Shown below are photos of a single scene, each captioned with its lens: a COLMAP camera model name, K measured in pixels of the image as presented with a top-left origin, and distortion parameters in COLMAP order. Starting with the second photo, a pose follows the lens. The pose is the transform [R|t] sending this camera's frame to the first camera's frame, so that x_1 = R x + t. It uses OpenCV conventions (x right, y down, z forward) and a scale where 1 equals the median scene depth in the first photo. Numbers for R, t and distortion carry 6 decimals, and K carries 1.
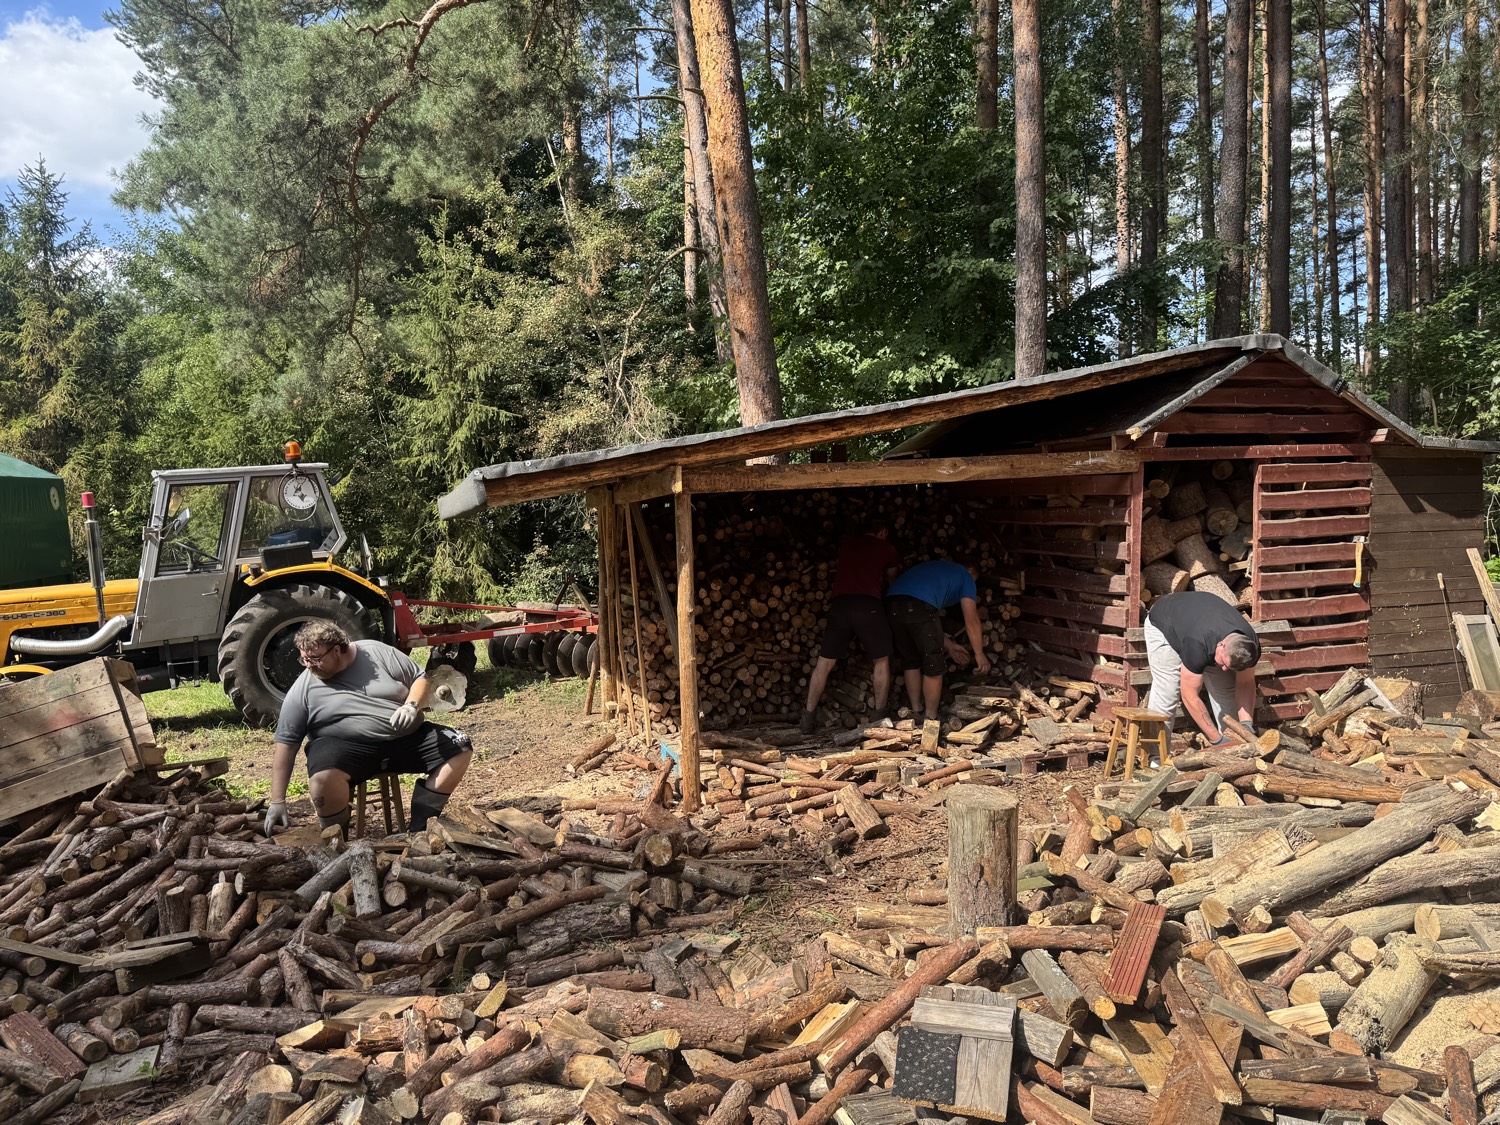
lens RADIAL K [[1065.6, 0, 759.7], [0, 1065.6, 560.5], [0, 0, 1]] dist [0.027633, -0.040111]
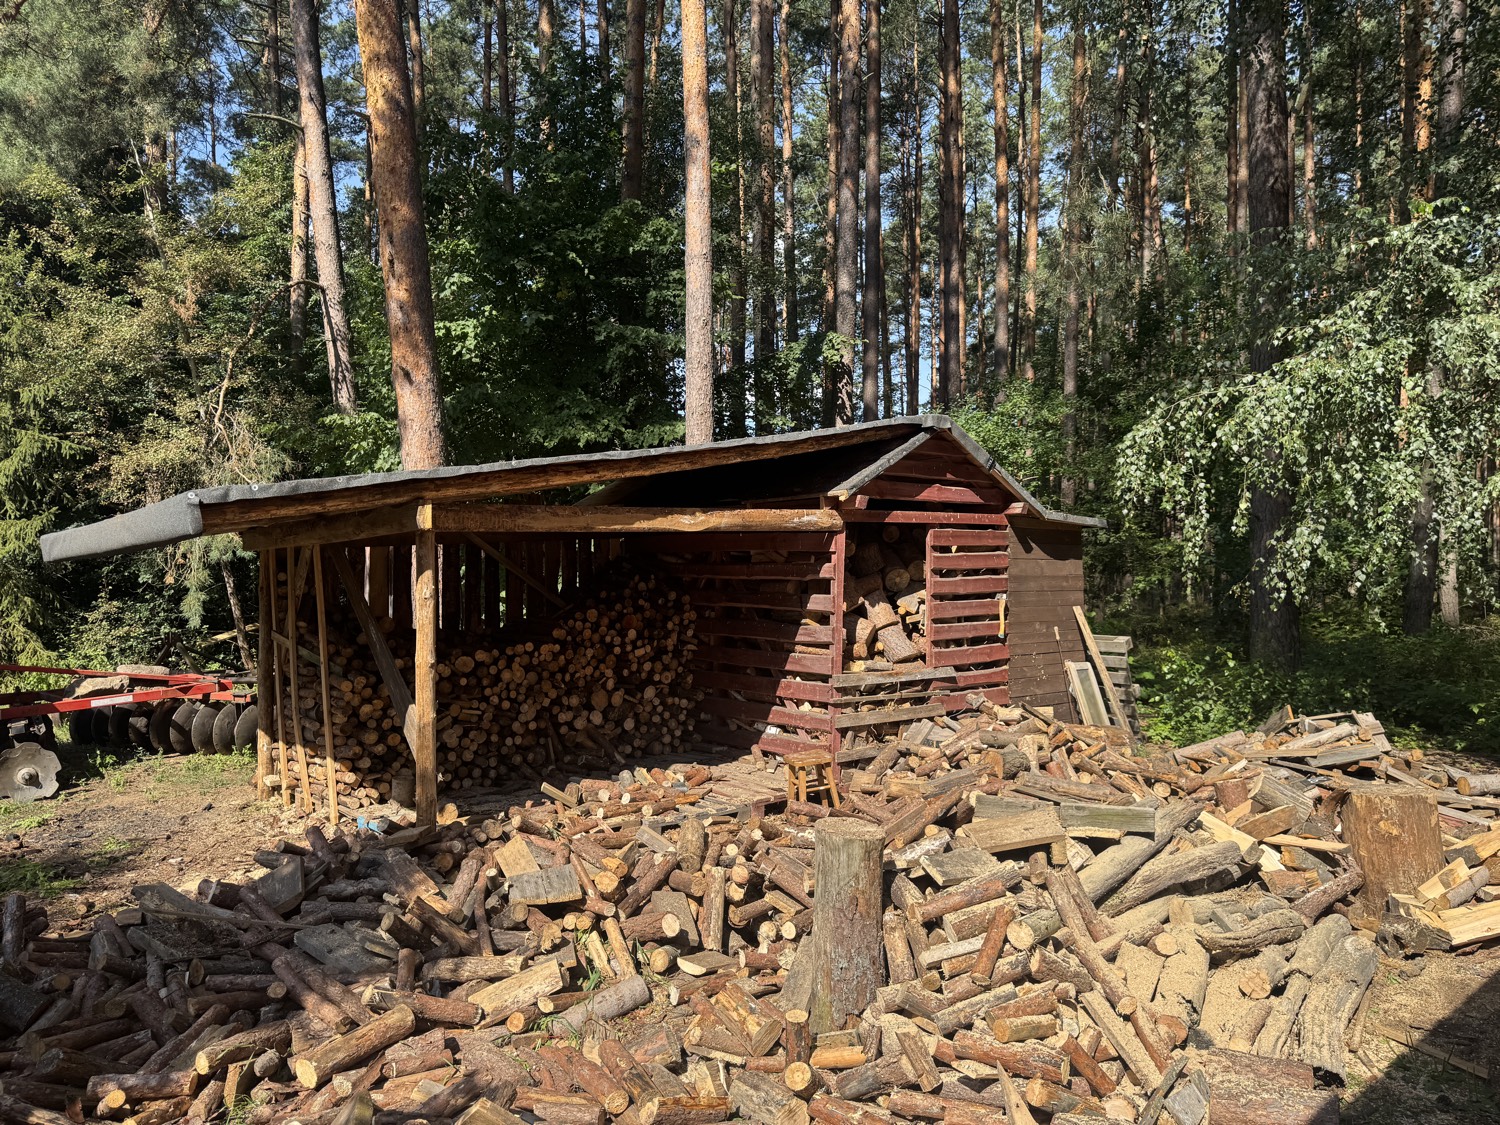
lens RADIAL K [[1057.1, 0, 745.6], [0, 1057.1, 547.6], [0, 0, 1]] dist [0.131754, -0.245278]
pose [[0.920804, 0.031696, 0.388736, -0.147544], [-0.001201, 0.996918, -0.078440, 0.018587], [-0.390025, 0.071761, 0.918004, 0.045638]]
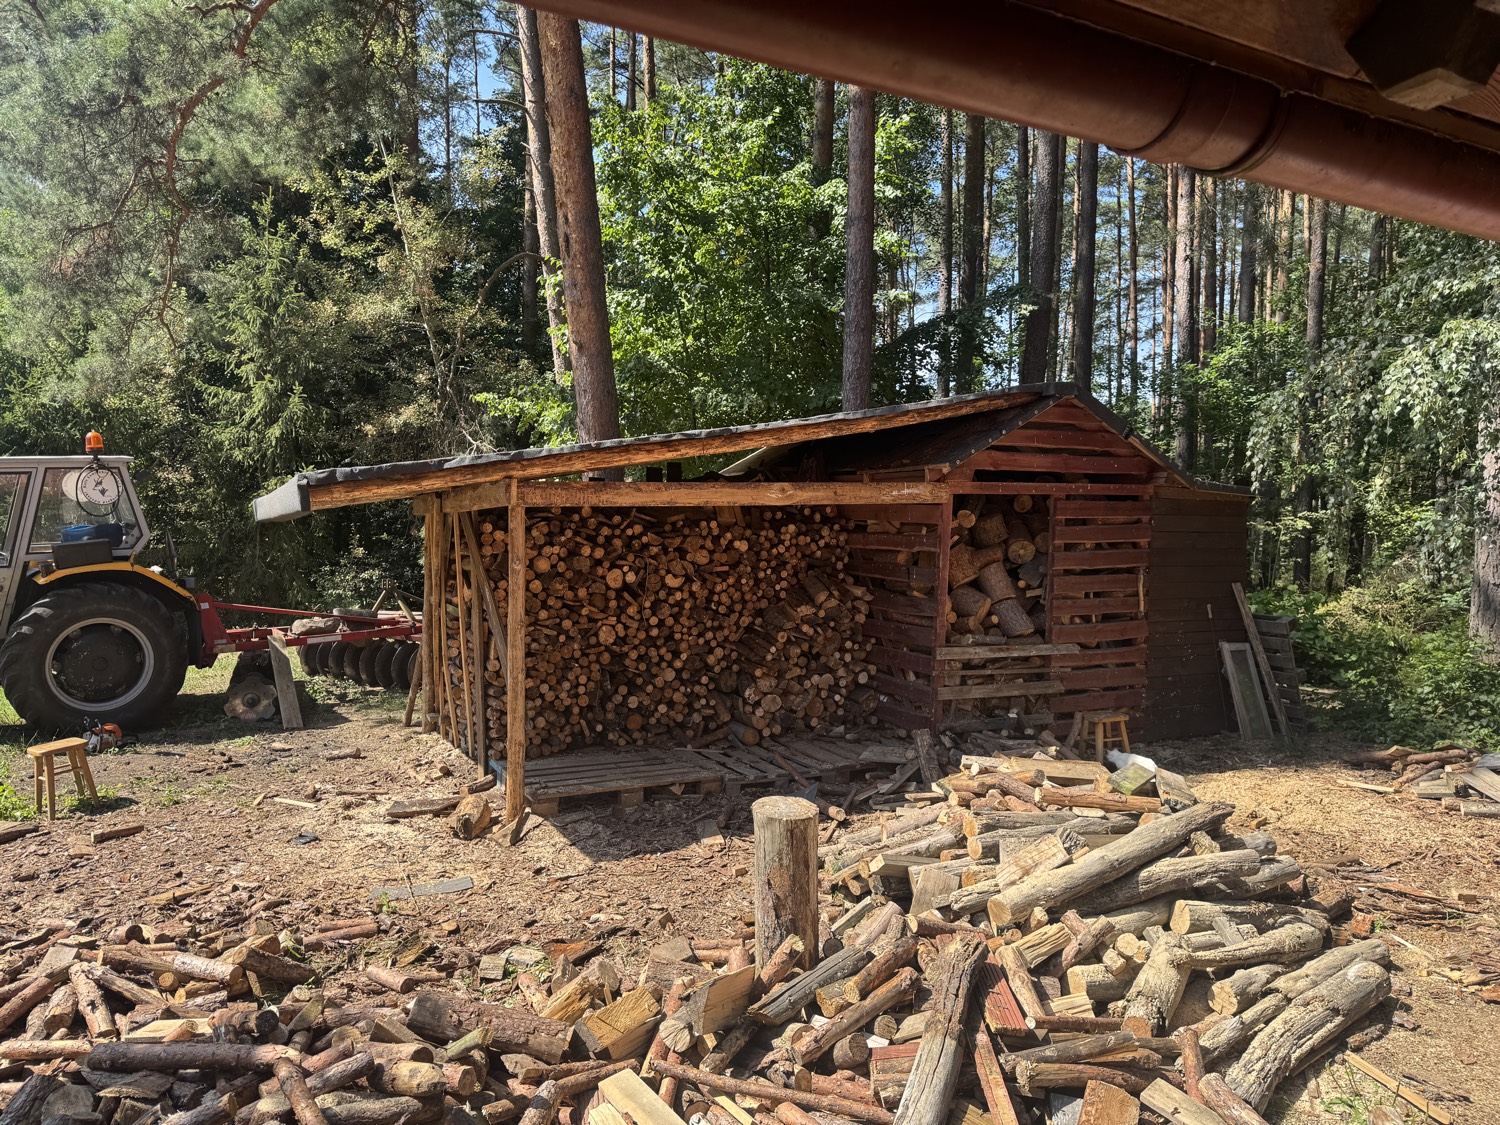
lens RADIAL K [[1069.3, 0, 750.0], [0, 1069.3, 562.5], [0, 0, 1]] dist [-0.000296, -0.002970]
pose [[0.988147, 0.031637, 0.150218, -0.002987], [-0.030436, 0.999484, -0.010285, -0.005640], [-0.150465, 0.005591, 0.988599, -0.025571]]
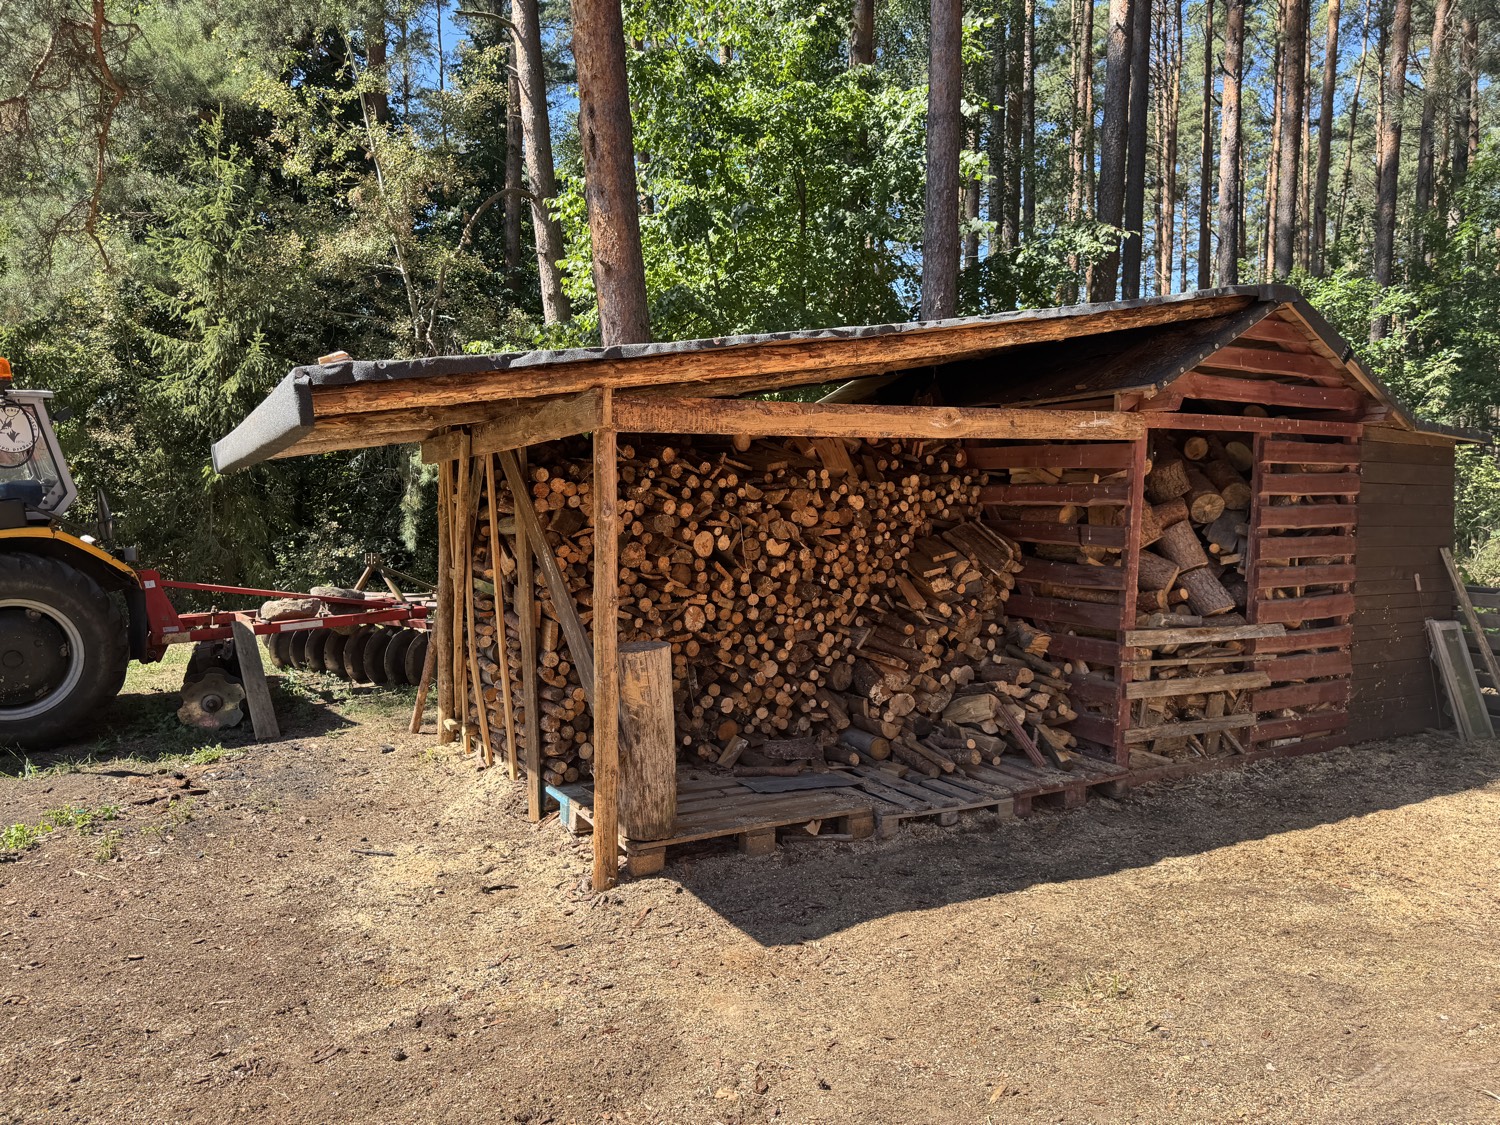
lens RADIAL K [[1033.6, 0, 733.9], [0, 1033.6, 581.4], [0, 0, 1]] dist [0.066538, -0.127436]
pose [[0.982425, 0.018755, 0.185713, -0.092794], [-0.022503, 0.999583, 0.018093, 0.016048], [-0.185296, -0.021954, 0.982437, 0.260741]]
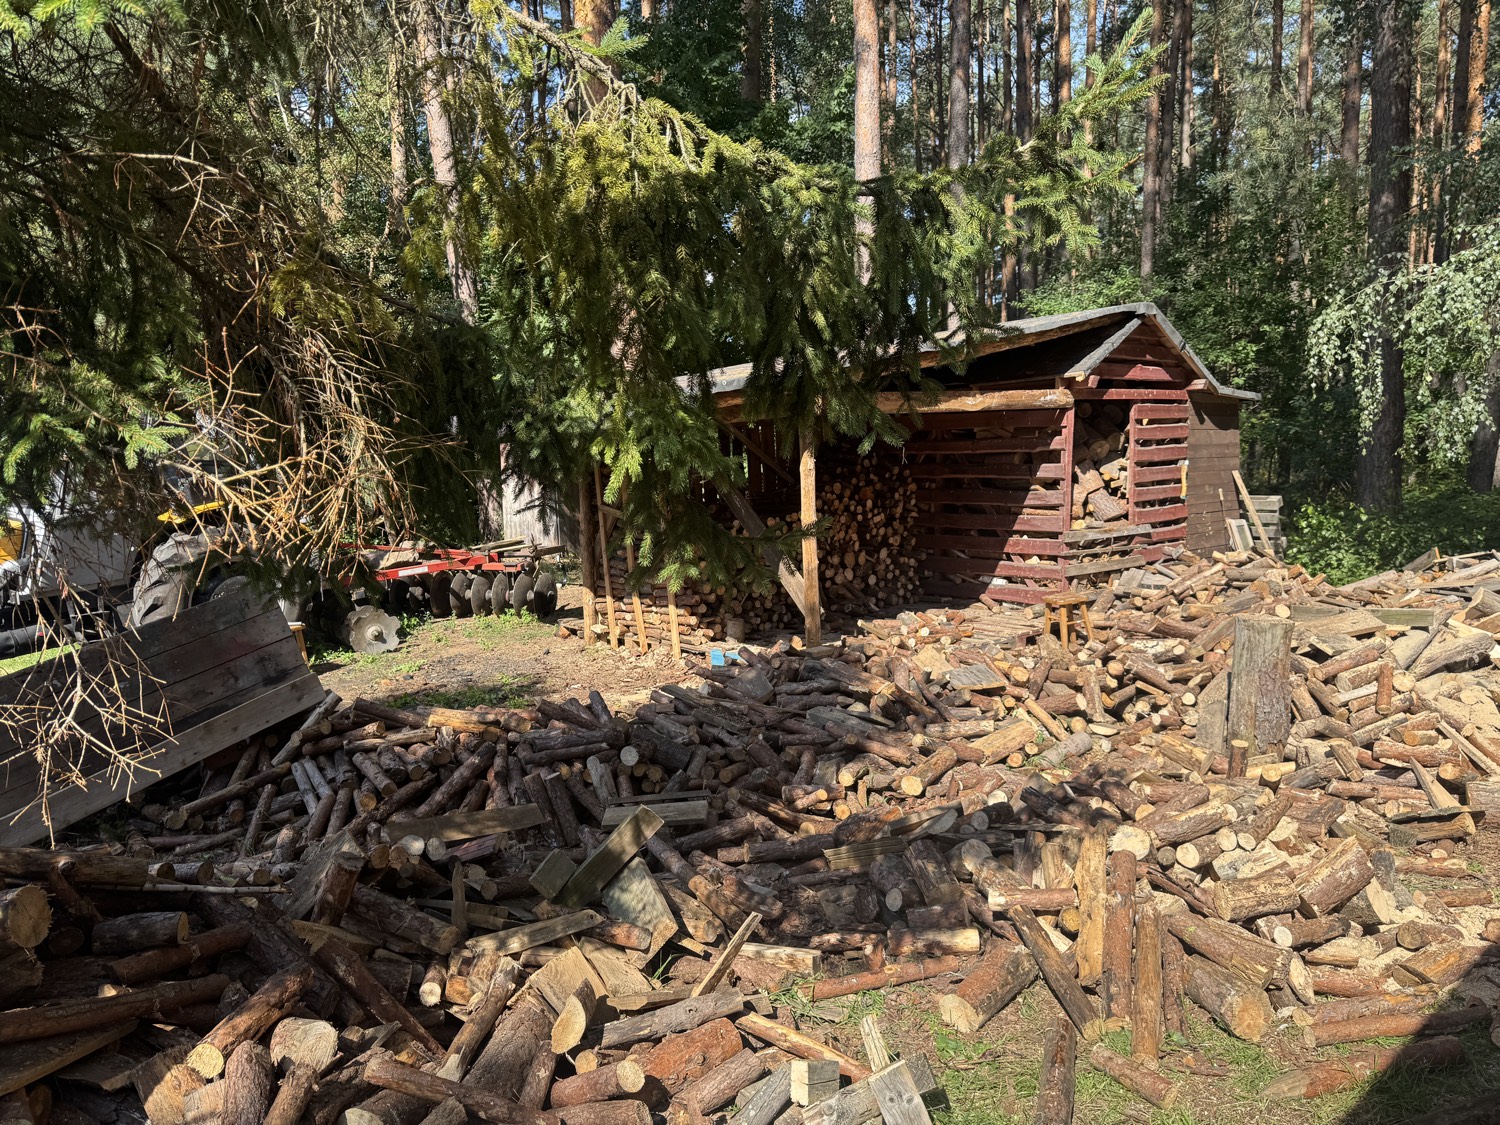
lens RADIAL K [[1074.9, 0, 682.3], [0, 1074.9, 569.5], [0, 0, 1]] dist [-0.002628, -0.042985]
pose [[0.930209, -0.039079, 0.364945, -0.515375], [0.024460, 0.998706, 0.044596, 0.038398], [-0.366215, -0.032557, 0.929960, -0.013157]]
